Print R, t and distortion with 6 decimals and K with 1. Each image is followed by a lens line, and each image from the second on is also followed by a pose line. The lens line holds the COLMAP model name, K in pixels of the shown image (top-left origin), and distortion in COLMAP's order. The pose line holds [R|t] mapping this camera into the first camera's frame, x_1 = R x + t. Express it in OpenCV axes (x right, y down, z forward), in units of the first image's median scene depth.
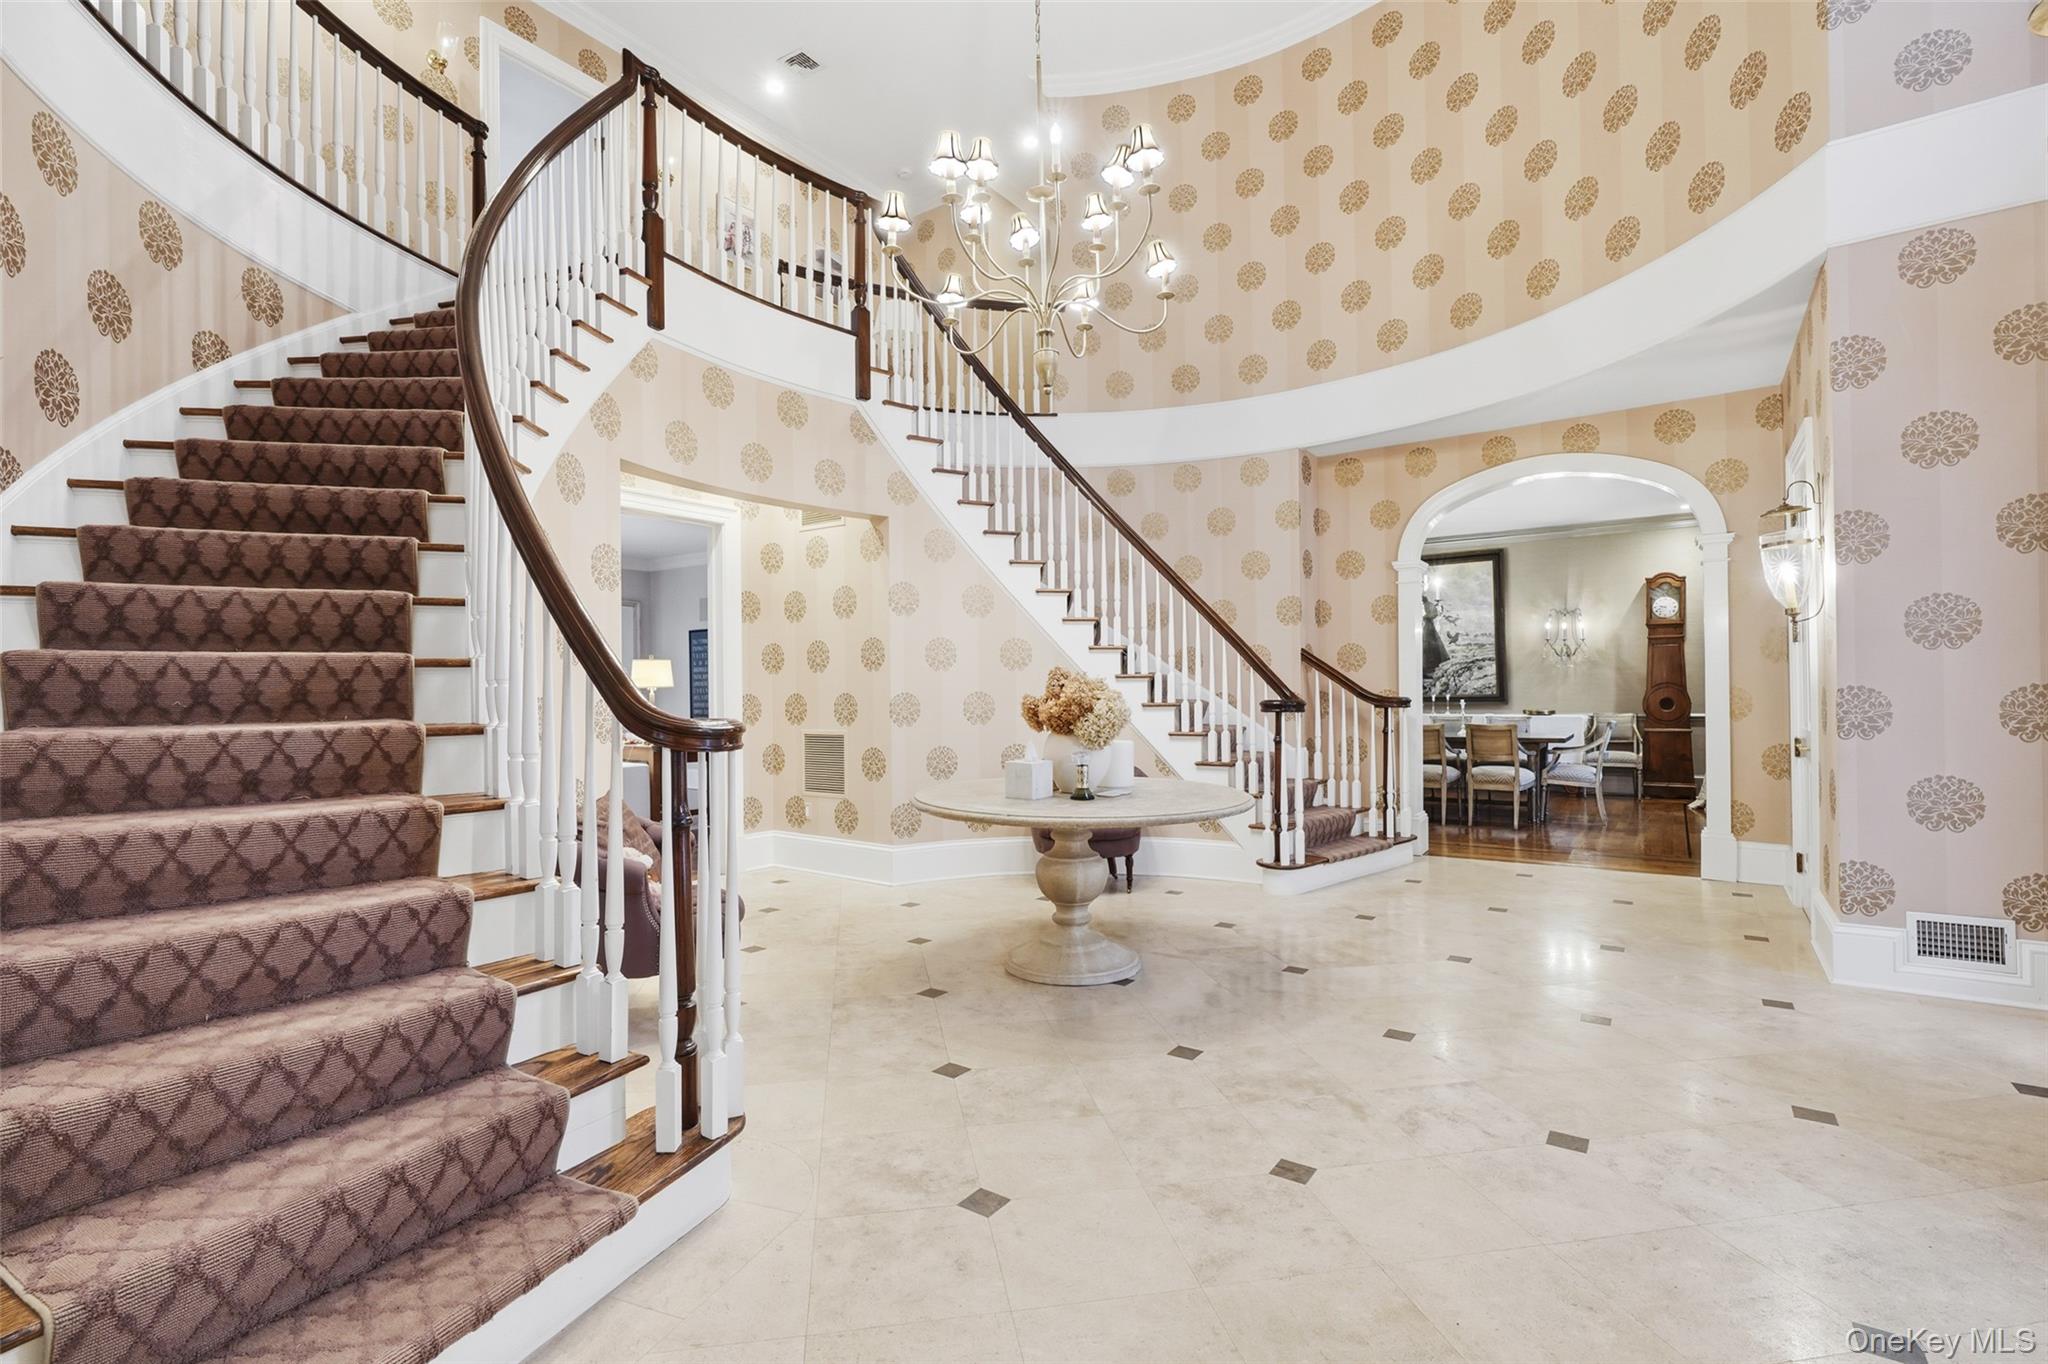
lens RADIAL K [[951.2, 0, 1012.4], [0, 951.2, 674.8], [0, 0, 1]] dist [-0.004124, 0.000841]
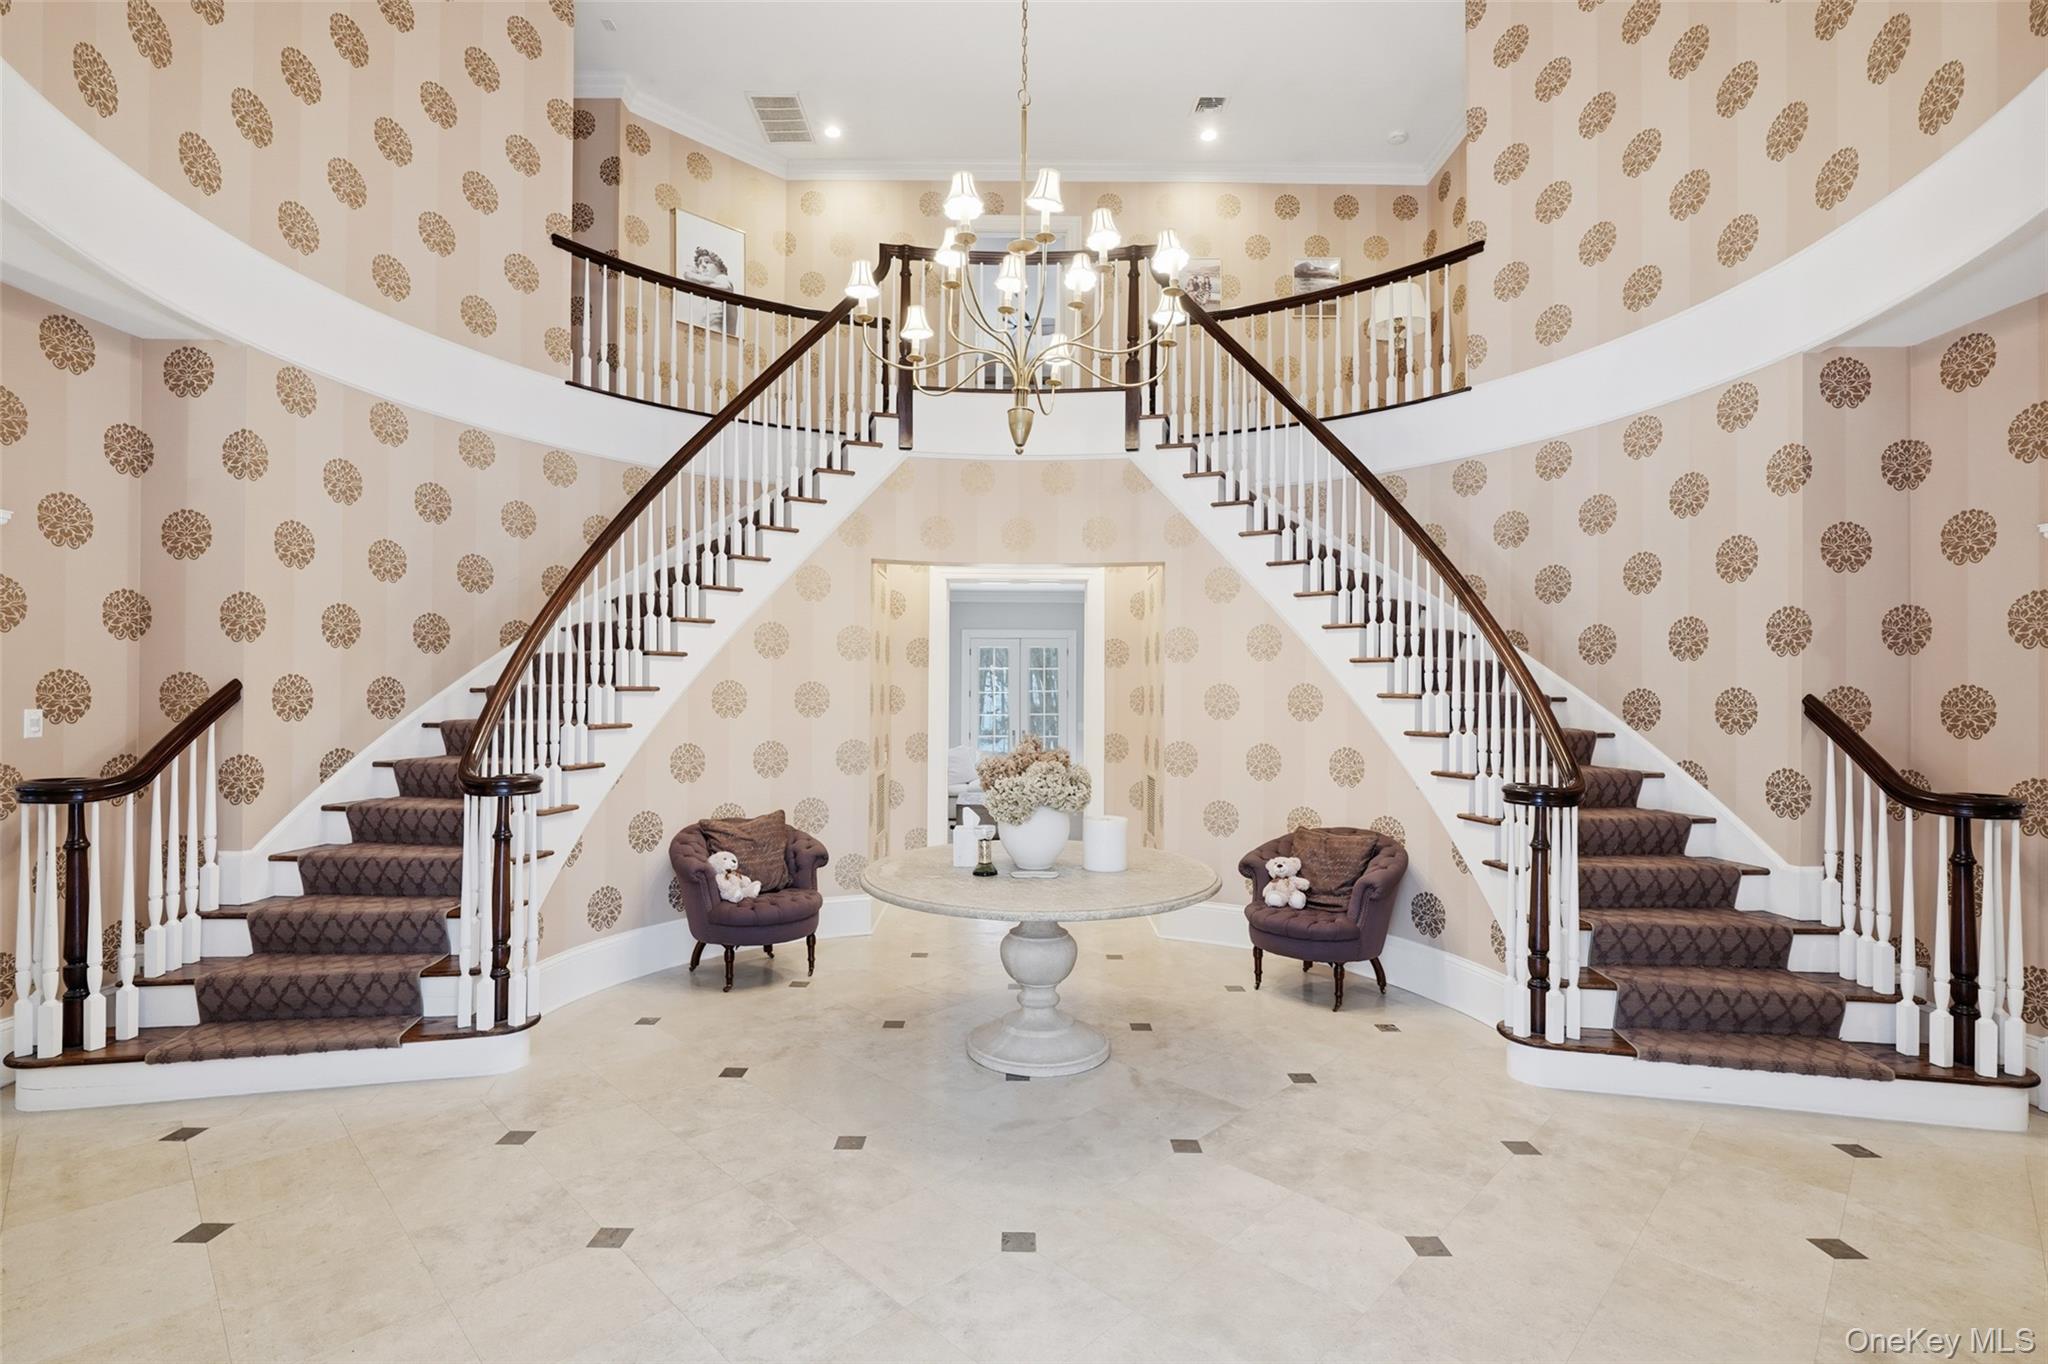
lens RADIAL K [[951.2, 0, 1025.1], [0, 951.2, 681.9], [0, 0, 1]] dist [-0.004124, 0.000841]
pose [[0.560171, 0.003431, -0.828370, 0.615618], [0.002767, 0.999978, 0.006013, -0.049436], [0.828373, -0.005660, 0.560149, 0.333610]]
